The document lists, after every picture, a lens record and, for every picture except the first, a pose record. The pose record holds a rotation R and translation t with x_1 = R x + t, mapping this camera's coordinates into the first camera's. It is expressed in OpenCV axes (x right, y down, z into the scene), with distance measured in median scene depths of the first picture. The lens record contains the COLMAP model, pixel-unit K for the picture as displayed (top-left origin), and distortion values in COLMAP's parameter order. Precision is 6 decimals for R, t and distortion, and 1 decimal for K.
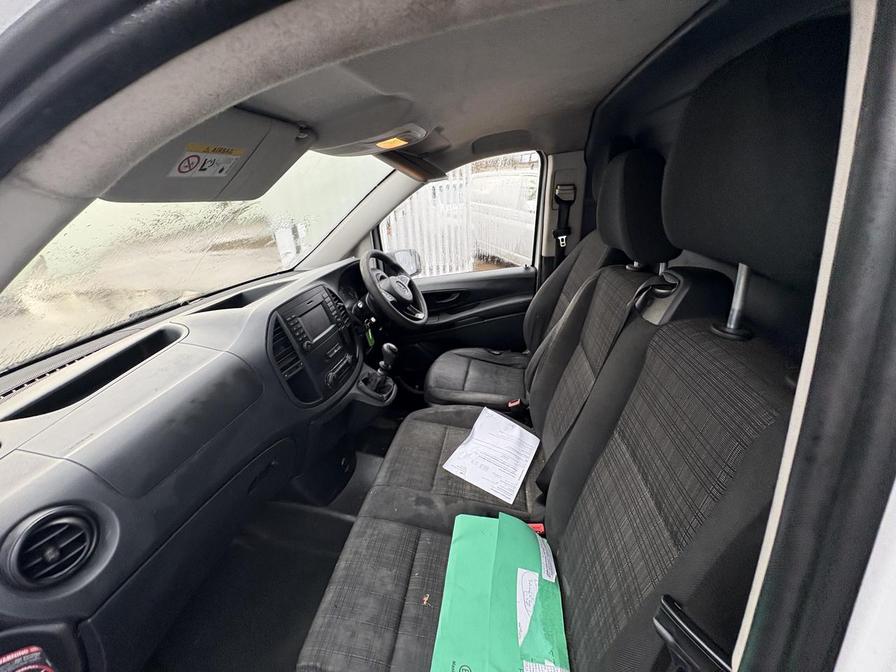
lens RADIAL K [[356.9, 0, 445.8], [0, 356.9, 335.9], [0, 0, 1]] dist [0.001238, 0.000065]
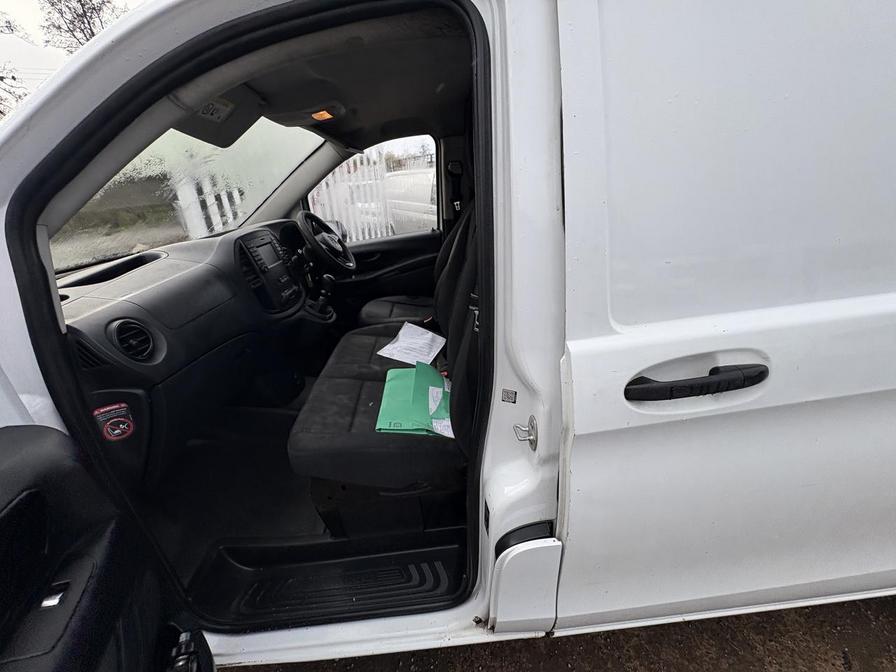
lens RADIAL K [[356.9, 0, 448.6], [0, 356.9, 336.4], [0, 0, 1]] dist [0.001238, 0.000065]
pose [[0.975843, -0.076048, 0.204809, -0.012172], [0.078150, 0.996939, -0.002184, 0.275191], [-0.204016, 0.018137, 0.978799, -0.349115]]
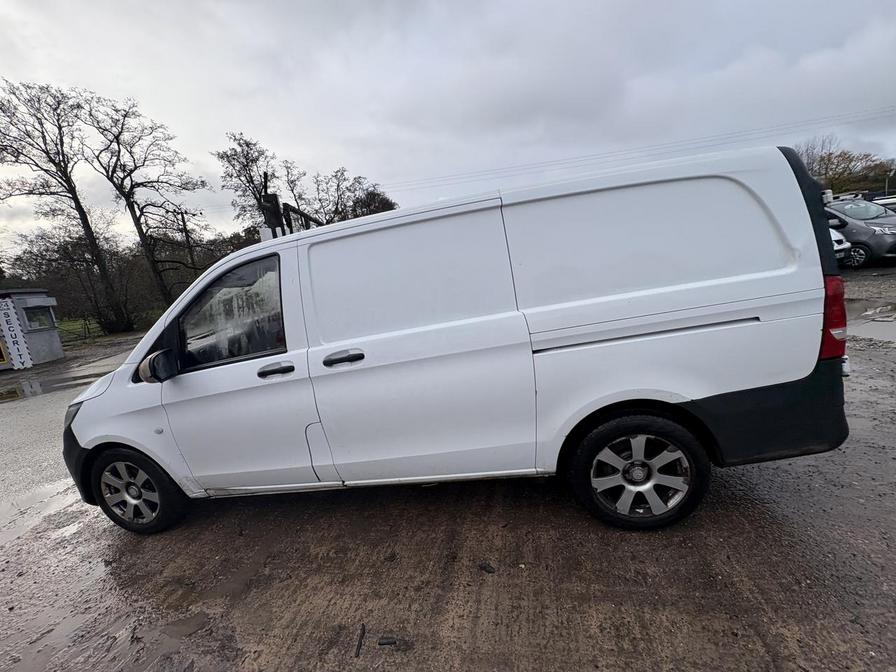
lens RADIAL K [[356.9, 0, 454.7], [0, 356.9, 335.4], [0, 0, 1]] dist [0.001238, 0.000065]
pose [[0.996798, -0.079203, -0.011021, 1.376572], [0.075665, 0.978775, -0.190456, 0.747564], [0.025872, 0.189012, 0.981634, -2.013115]]
